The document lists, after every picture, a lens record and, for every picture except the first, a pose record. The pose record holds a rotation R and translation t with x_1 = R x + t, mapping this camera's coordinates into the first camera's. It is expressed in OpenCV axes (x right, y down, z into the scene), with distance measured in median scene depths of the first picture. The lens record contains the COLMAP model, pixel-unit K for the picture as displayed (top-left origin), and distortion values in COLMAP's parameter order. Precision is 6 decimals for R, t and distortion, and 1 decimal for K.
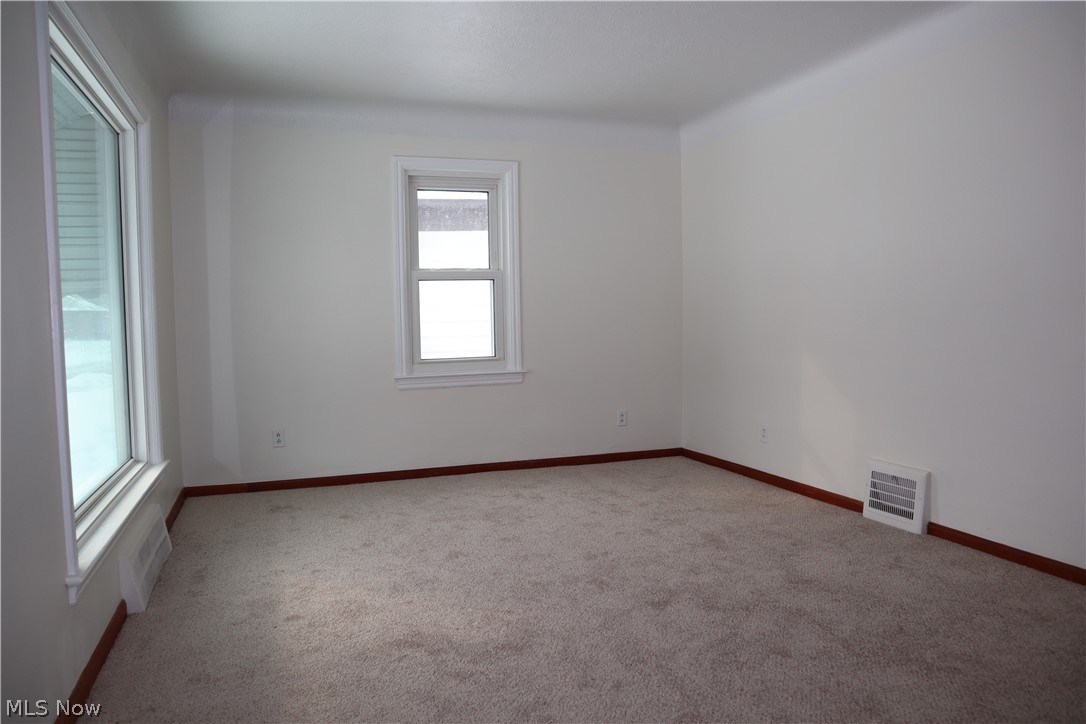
lens RADIAL K [[750.0, 0, 543.0], [0, 750.0, 362.0], [0, 0, 1]] dist [-0.131935, 0.082264]
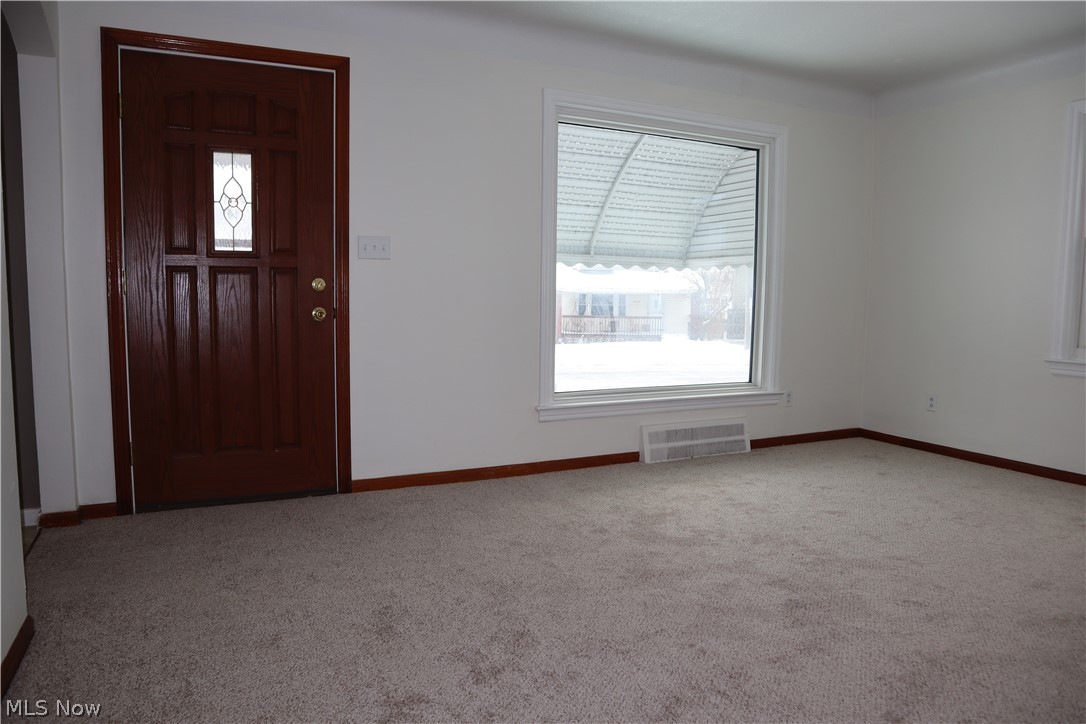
lens RADIAL K [[750.0, 0, 543.0], [0, 750.0, 362.0], [0, 0, 1]] dist [-0.131935, 0.082264]
pose [[0.115122, 0.115112, -0.986659, 0.591732], [-0.080504, 0.991077, 0.106234, -0.019077], [0.990084, 0.067200, 0.123362, 0.321160]]
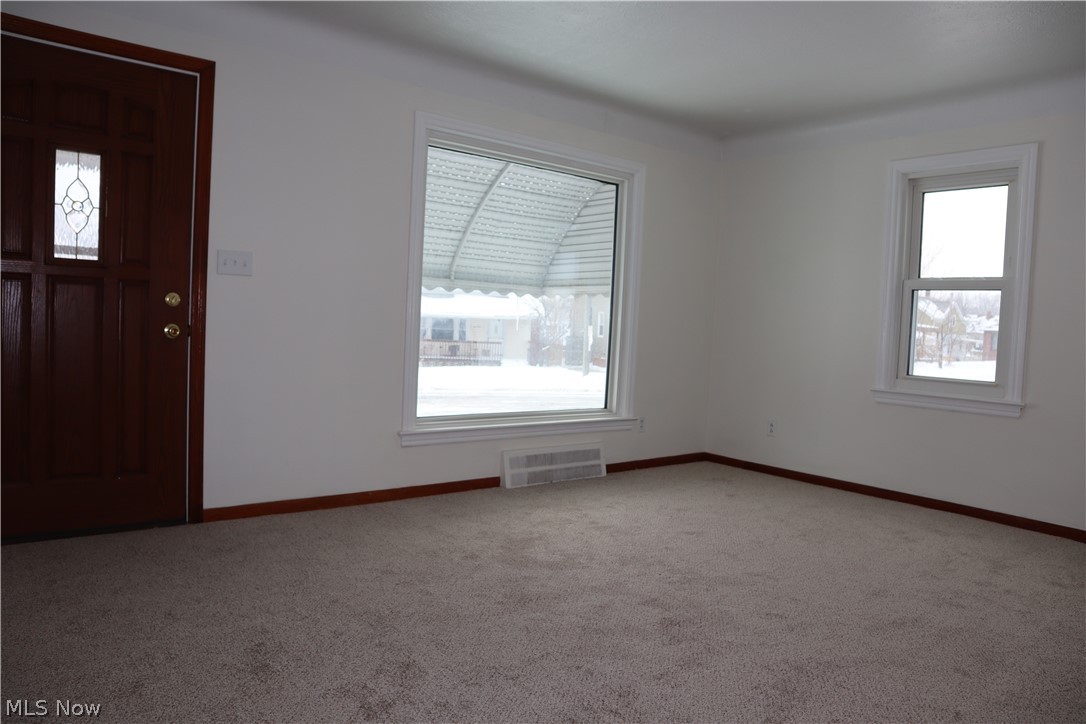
lens RADIAL K [[750.0, 0, 543.0], [0, 750.0, 362.0], [0, 0, 1]] dist [-0.131935, 0.082264]
pose [[0.323406, 0.085953, -0.942348, 0.584779], [-0.113407, 0.992209, 0.051580, -0.015419], [0.939440, 0.090188, 0.330634, 0.290093]]
